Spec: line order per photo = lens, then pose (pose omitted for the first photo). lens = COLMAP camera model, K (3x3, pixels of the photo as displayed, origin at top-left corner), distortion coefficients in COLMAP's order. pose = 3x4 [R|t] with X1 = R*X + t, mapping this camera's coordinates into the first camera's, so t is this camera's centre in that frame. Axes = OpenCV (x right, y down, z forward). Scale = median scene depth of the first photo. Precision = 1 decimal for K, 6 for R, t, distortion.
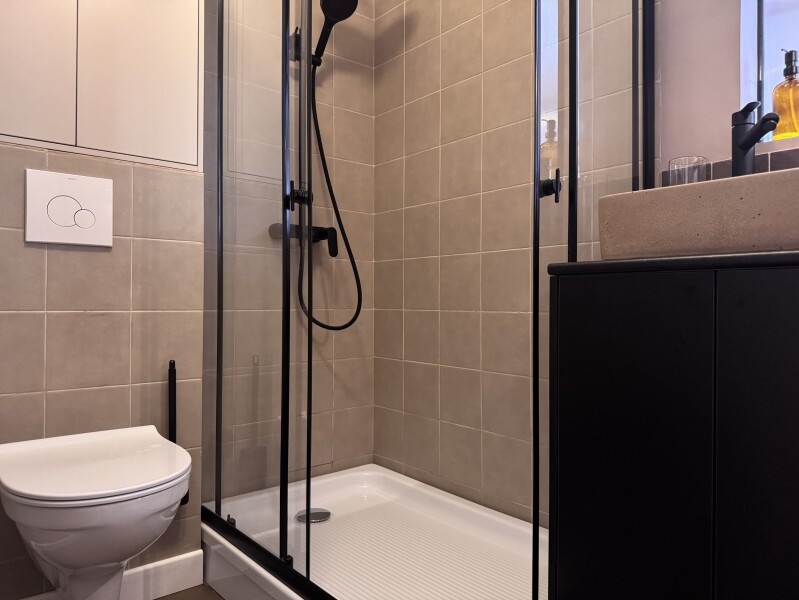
lens RADIAL K [[557.6, 0, 399.5], [0, 557.6, 300.0], [0, 0, 1]] dist [0.156166, -0.270467]
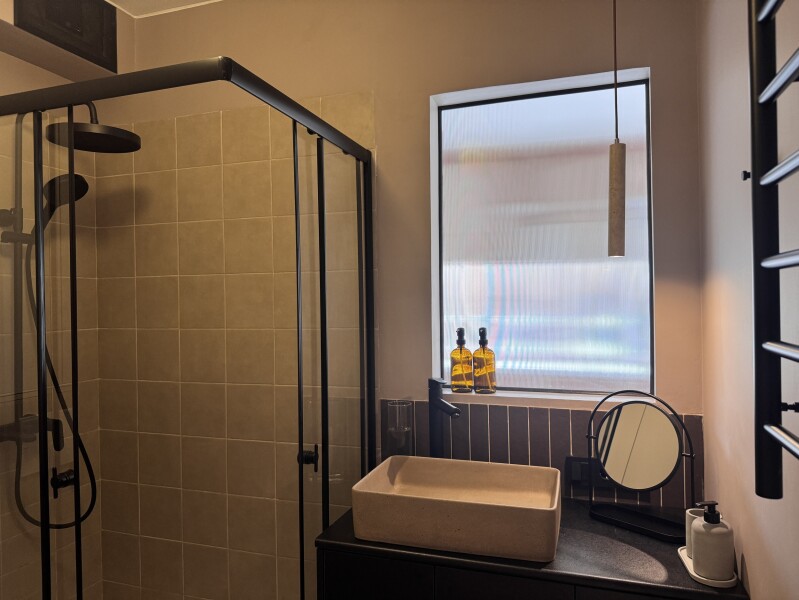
lens RADIAL K [[565.9, 0, 399.5], [0, 565.9, 300.0], [0, 0, 1]] dist [0.016153, -0.024157]
pose [[0.853613, -0.018405, 0.520583, -0.126614], [0.010426, 0.999779, 0.018251, -0.352971], [-0.520804, -0.010152, 0.853616, -0.092496]]
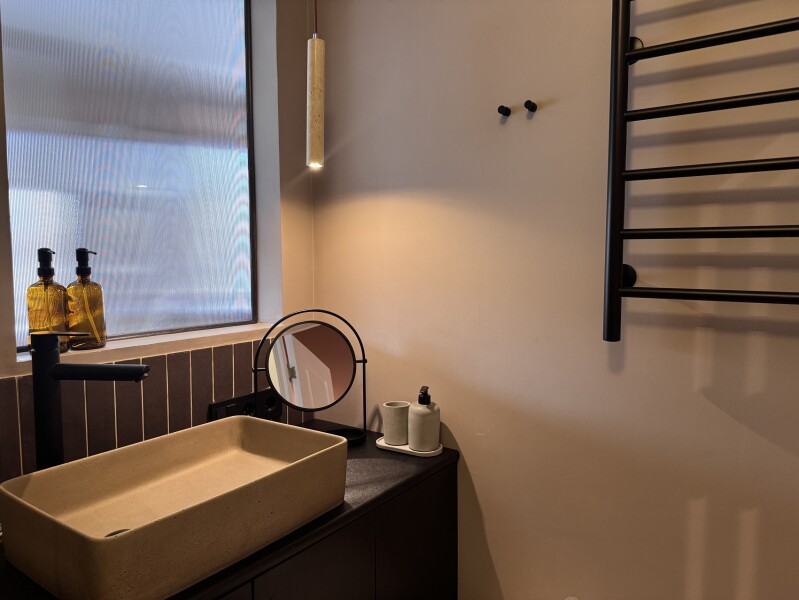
lens RADIAL K [[565.9, 0, 399.5], [0, 565.9, 300.0], [0, 0, 1]] dist [0.016153, -0.024157]
pose [[-0.247511, -0.088644, 0.964821, -0.194301], [-0.015468, 0.996041, 0.087544, -0.291392], [-0.968762, 0.006745, -0.247902, 0.462230]]
